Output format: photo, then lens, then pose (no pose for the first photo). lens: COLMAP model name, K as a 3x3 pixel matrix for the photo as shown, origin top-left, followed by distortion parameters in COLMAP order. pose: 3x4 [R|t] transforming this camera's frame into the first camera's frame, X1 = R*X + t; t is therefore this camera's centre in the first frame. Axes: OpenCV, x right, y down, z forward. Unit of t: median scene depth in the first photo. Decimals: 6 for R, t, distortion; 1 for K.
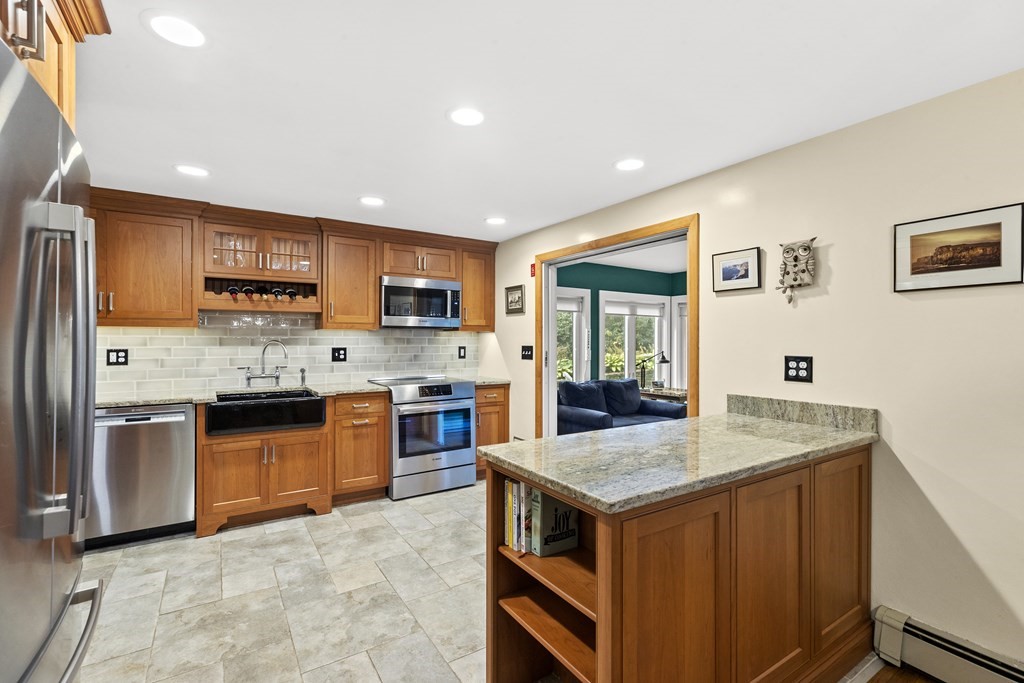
lens RADIAL K [[460.6, 0, 510.5], [0, 460.6, 339.2], [0, 0, 1]] dist [-0.011468, 0.005731]
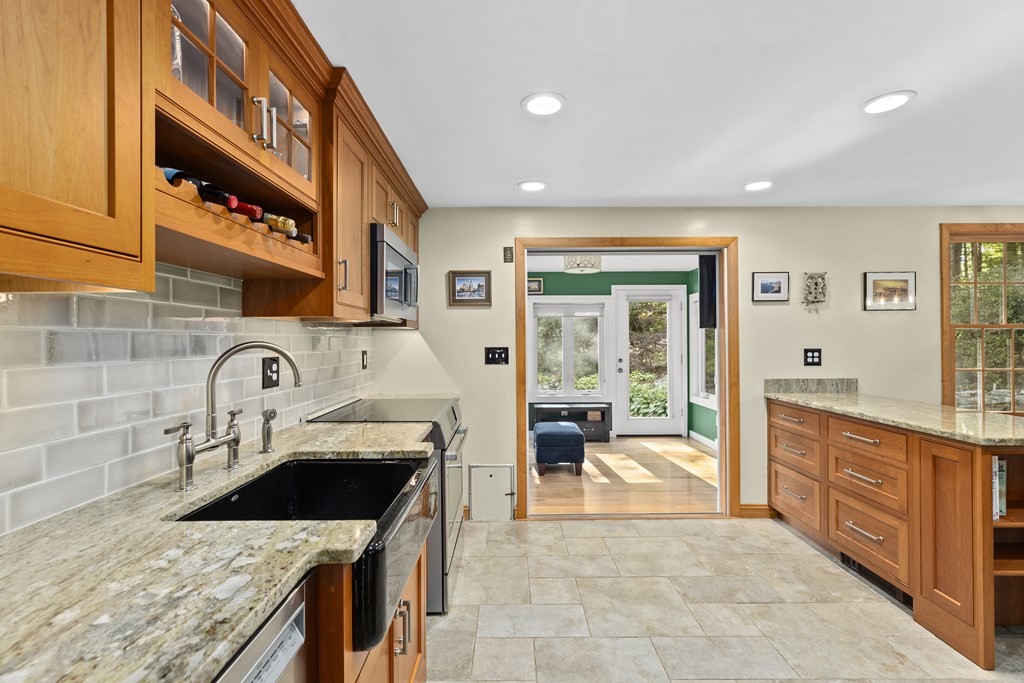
lens RADIAL K [[460.6, 0, 510.9], [0, 460.6, 338.7], [0, 0, 1]] dist [-0.011468, 0.005731]
pose [[0.539635, -0.000198, 0.841899, -0.737707], [0.004686, 0.999985, -0.002769, 0.002273], [-0.841886, 0.005440, 0.539628, 0.641767]]
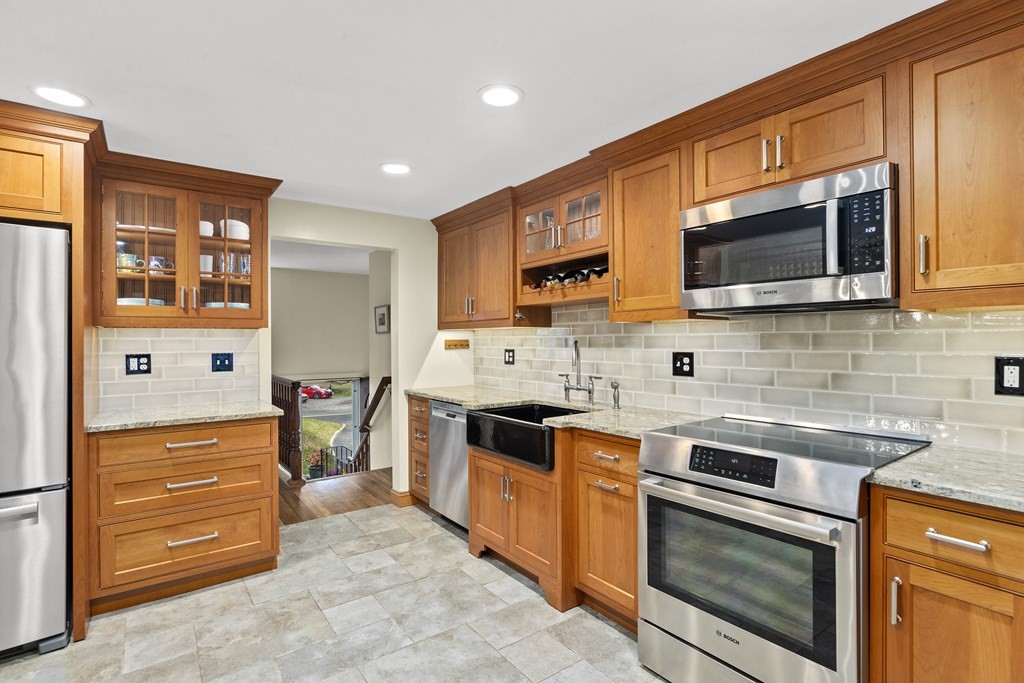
lens RADIAL K [[497.5, 0, 509.1], [0, 497.5, 339.4], [0, 0, 1]] dist [-0.007658, 0.000848]
pose [[0.058316, -0.003742, -0.998291, 0.284613], [0.008578, 0.999958, -0.003247, 0.002576], [0.998261, -0.008374, 0.058345, 0.870566]]
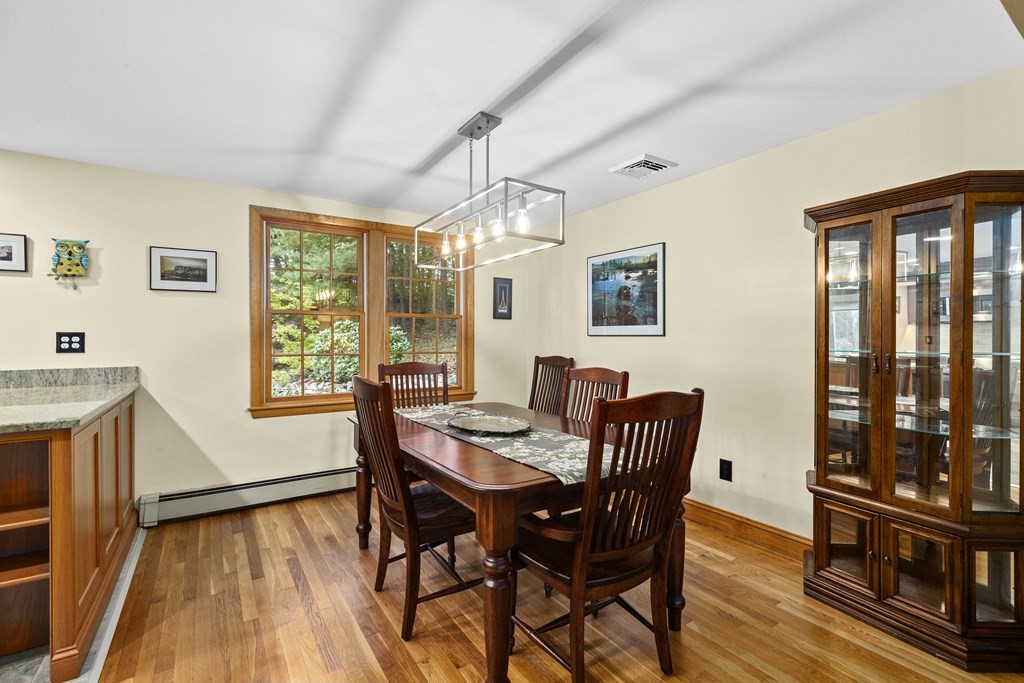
lens RADIAL K [[460.6, 0, 511.1], [0, 460.6, 339.5], [0, 0, 1]] dist [-0.011468, 0.005731]
pose [[-0.010829, -0.006660, 0.999919, -0.392224], [-0.000858, 0.999978, 0.006651, 0.029797], [-0.999941, -0.000786, -0.010835, -0.111395]]
